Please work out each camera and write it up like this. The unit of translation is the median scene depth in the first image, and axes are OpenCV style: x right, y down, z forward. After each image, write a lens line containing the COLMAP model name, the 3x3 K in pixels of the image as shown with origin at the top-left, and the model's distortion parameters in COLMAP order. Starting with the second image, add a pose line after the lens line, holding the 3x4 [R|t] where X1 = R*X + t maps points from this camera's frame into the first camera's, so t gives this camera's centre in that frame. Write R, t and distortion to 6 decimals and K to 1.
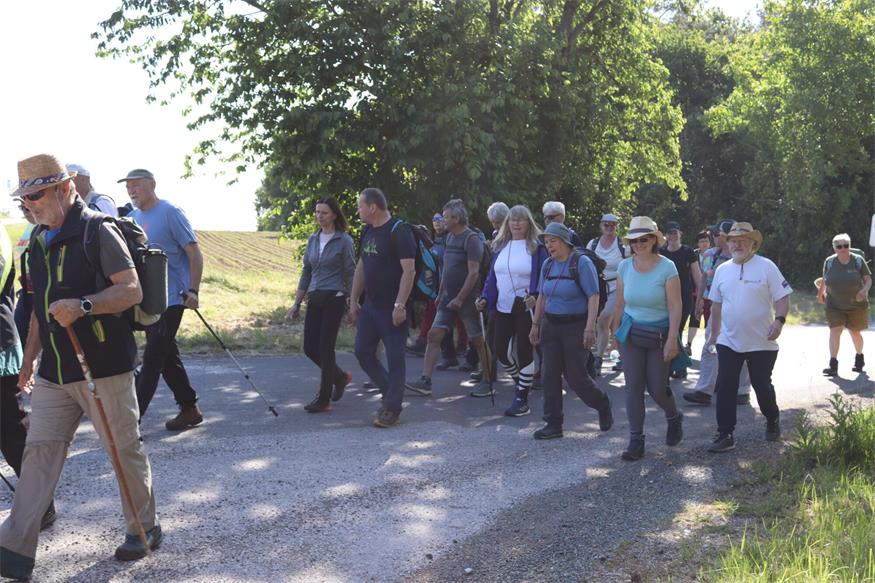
lens RADIAL K [[998.1, 0, 438.1], [0, 998.1, 290.7], [0, 0, 1]] dist [-0.088223, 0.080182]
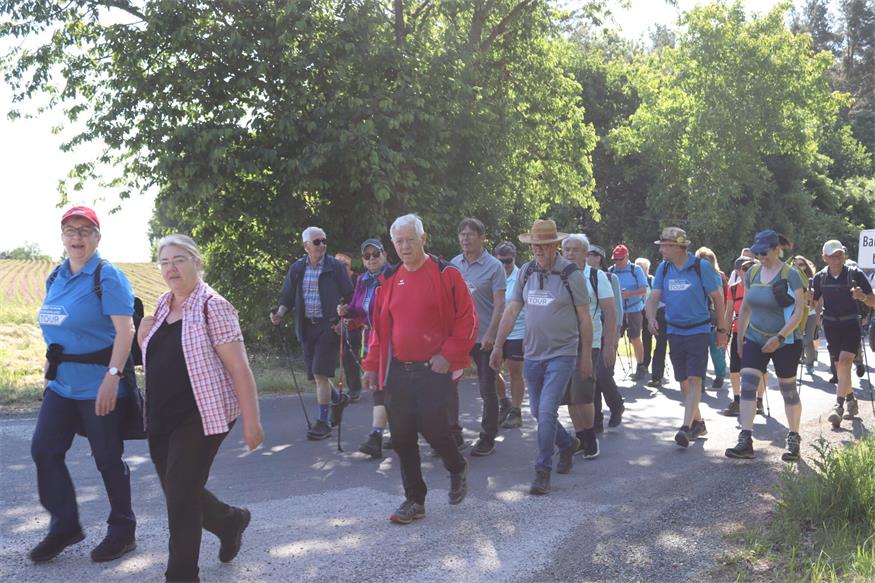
lens RADIAL K [[998.1, 0, 438.1], [0, 998.1, 290.7], [0, 0, 1]] dist [-0.088223, 0.080182]
pose [[0.994582, -0.024456, 0.101034, -0.007694], [0.027003, 0.999349, -0.023918, -0.006906], [-0.100383, 0.026517, 0.994595, 0.083431]]
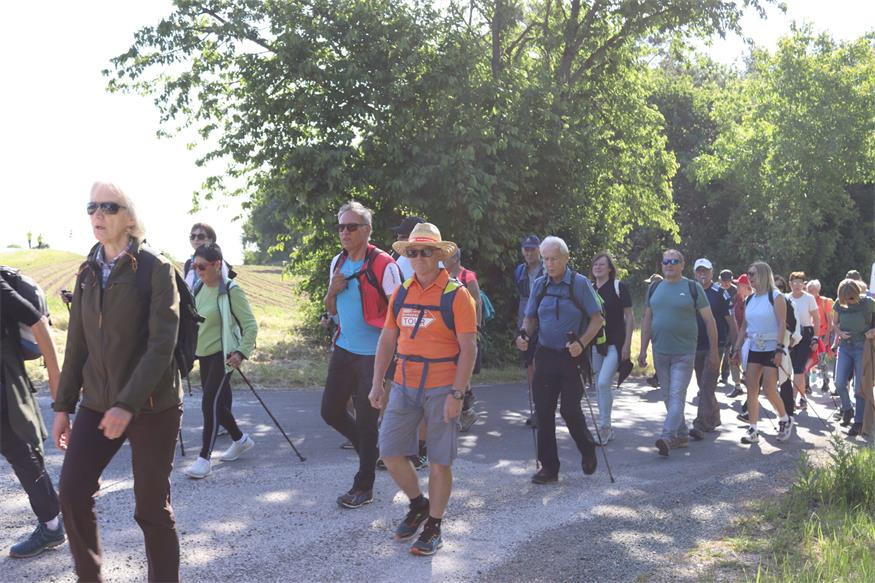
lens RADIAL K [[995.5, 0, 436.6], [0, 995.5, 299.0], [0, 0, 1]] dist [-0.086235, 0.059388]
pose [[0.999722, 0.018168, 0.015041, -0.016925], [-0.017734, 0.999436, -0.028517, -0.000988], [-0.015550, 0.028242, 0.999480, -0.014146]]
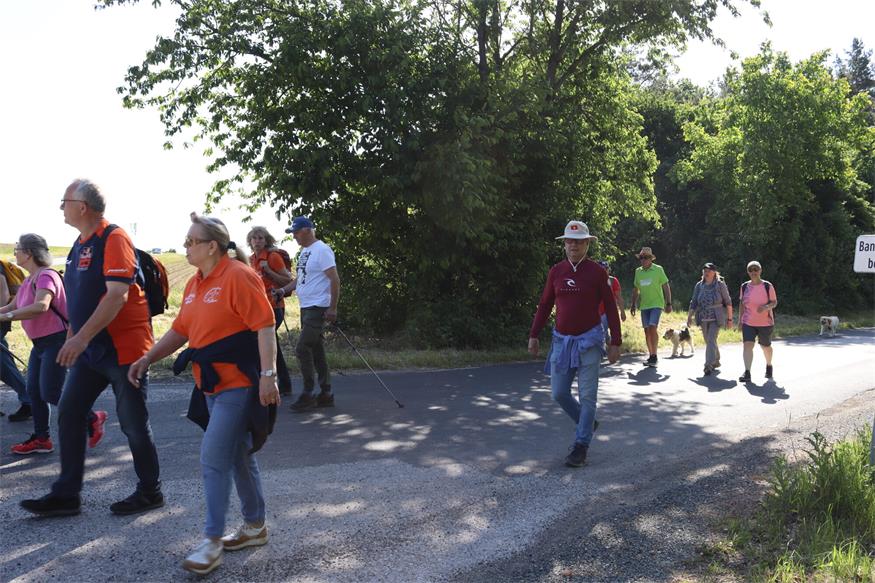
lens RADIAL K [[784.4, 0, 436.1], [0, 784.4, 301.1], [0, 0, 1]] dist [-0.162201, 0.146161]
pose [[0.999080, -0.004908, -0.042609, 0.040566], [0.004521, 0.999948, -0.009166, -0.006419], [0.042652, 0.008965, 0.999050, 0.138823]]
